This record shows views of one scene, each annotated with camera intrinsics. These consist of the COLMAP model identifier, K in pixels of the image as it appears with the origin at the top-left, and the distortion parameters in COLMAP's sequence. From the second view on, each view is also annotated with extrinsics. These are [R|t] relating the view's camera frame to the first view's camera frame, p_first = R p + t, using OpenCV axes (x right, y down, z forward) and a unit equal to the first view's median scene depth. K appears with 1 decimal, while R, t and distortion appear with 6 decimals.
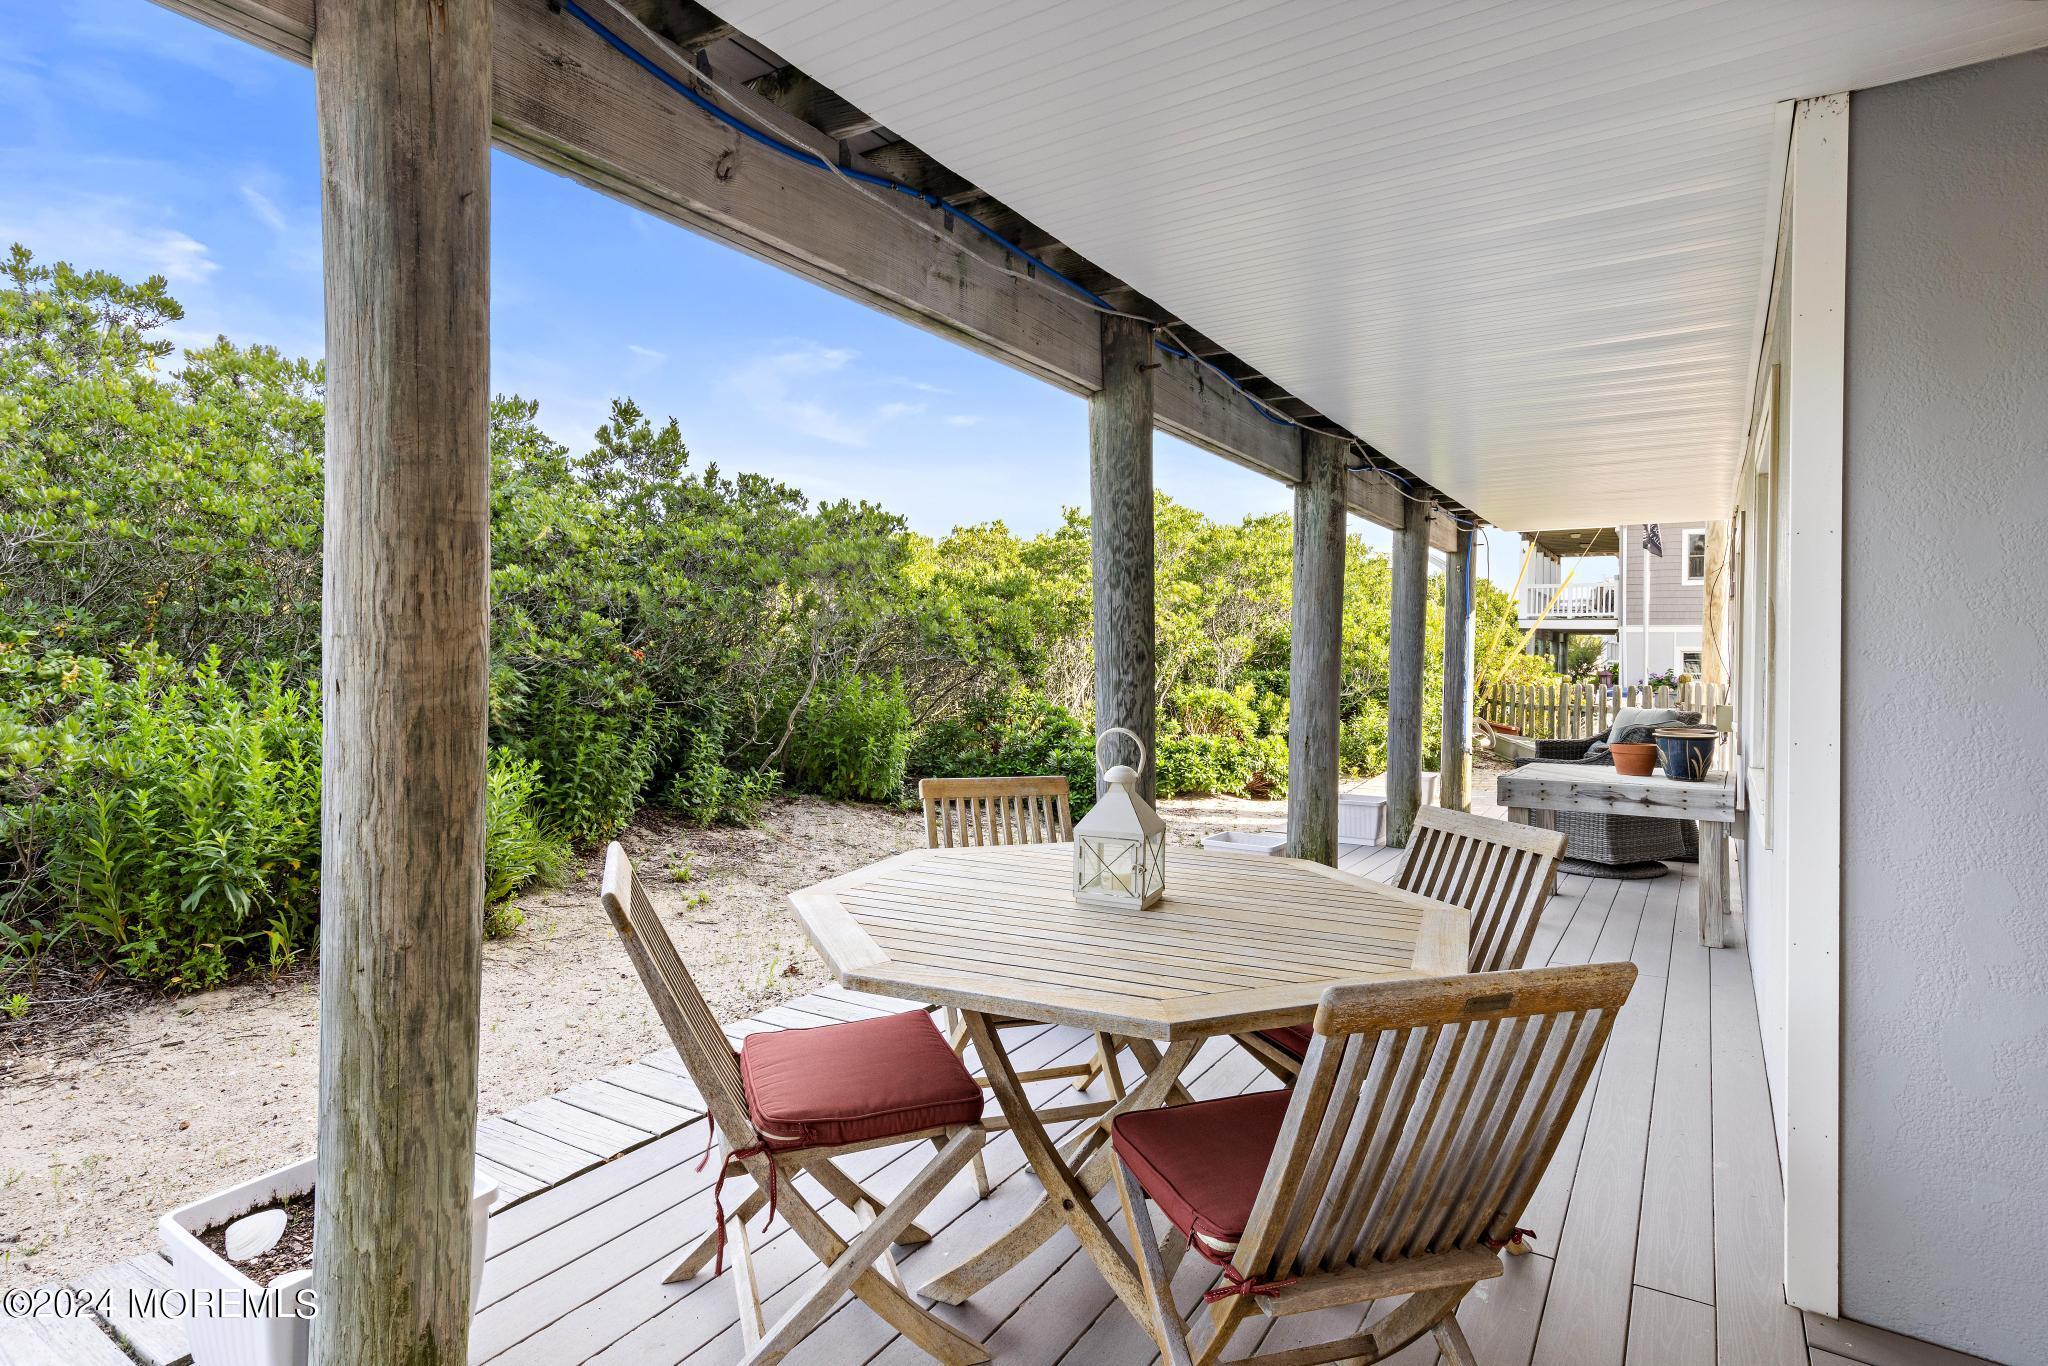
lens RADIAL K [[1076.0, 0, 1024.0], [0, 1076.0, 683.0], [0, 0, 1]] dist [0.000265, 0.000019]
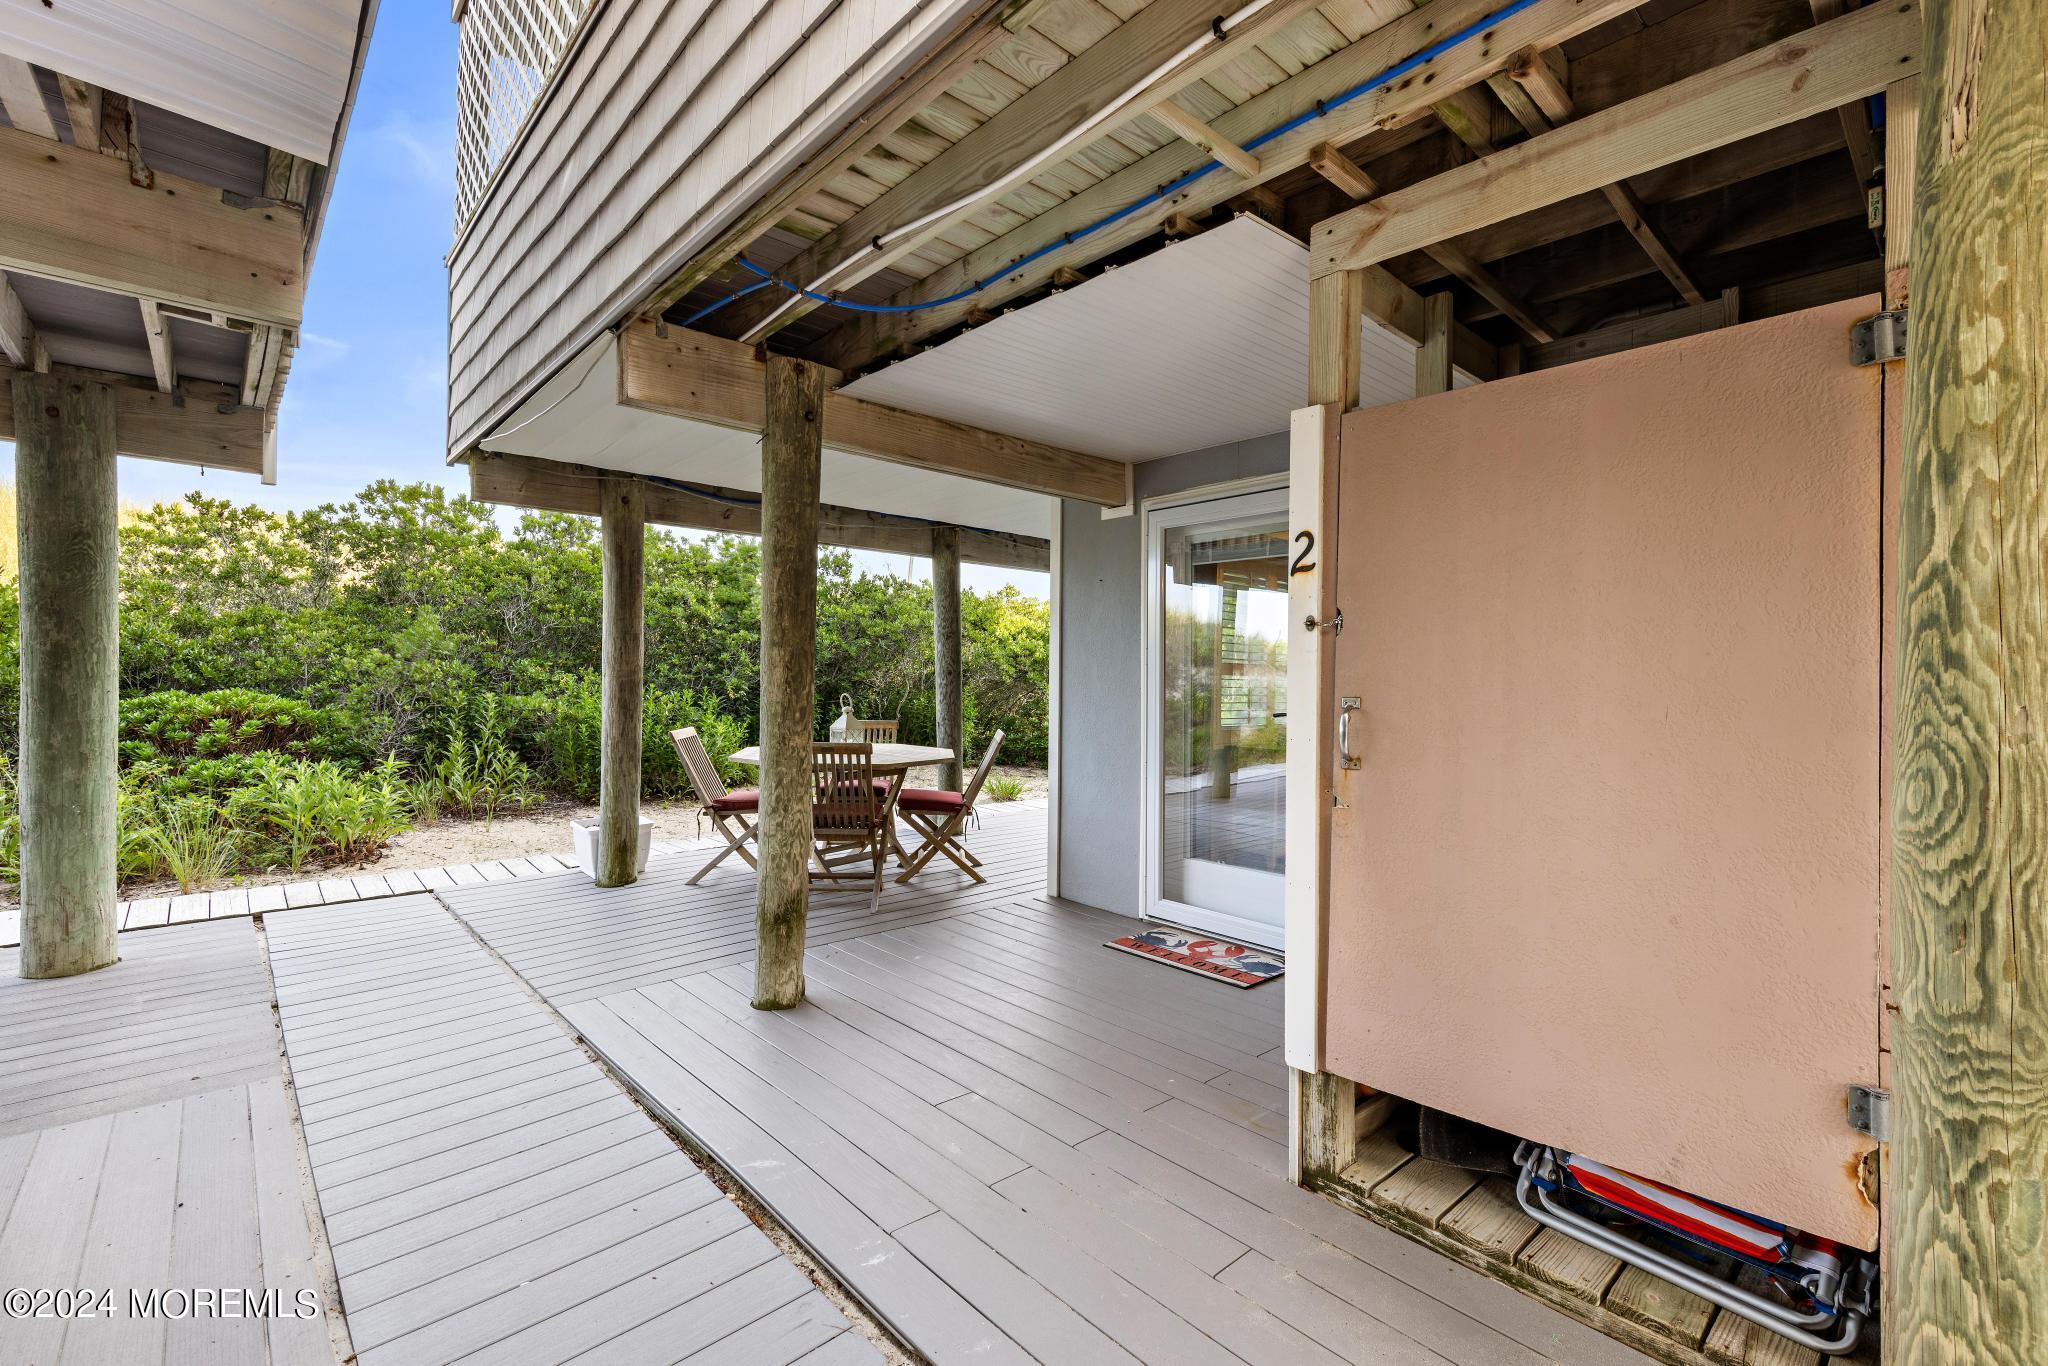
lens RADIAL K [[879.5, 0, 1038.8], [0, 879.5, 676.7], [0, 0, 1]] dist [0.003350, 0.000557]
pose [[0.967536, -0.003403, -0.252709, 0.773730], [-0.004344, 0.999538, -0.030092, 0.043512], [0.252694, 0.030213, 0.967074, -0.773281]]
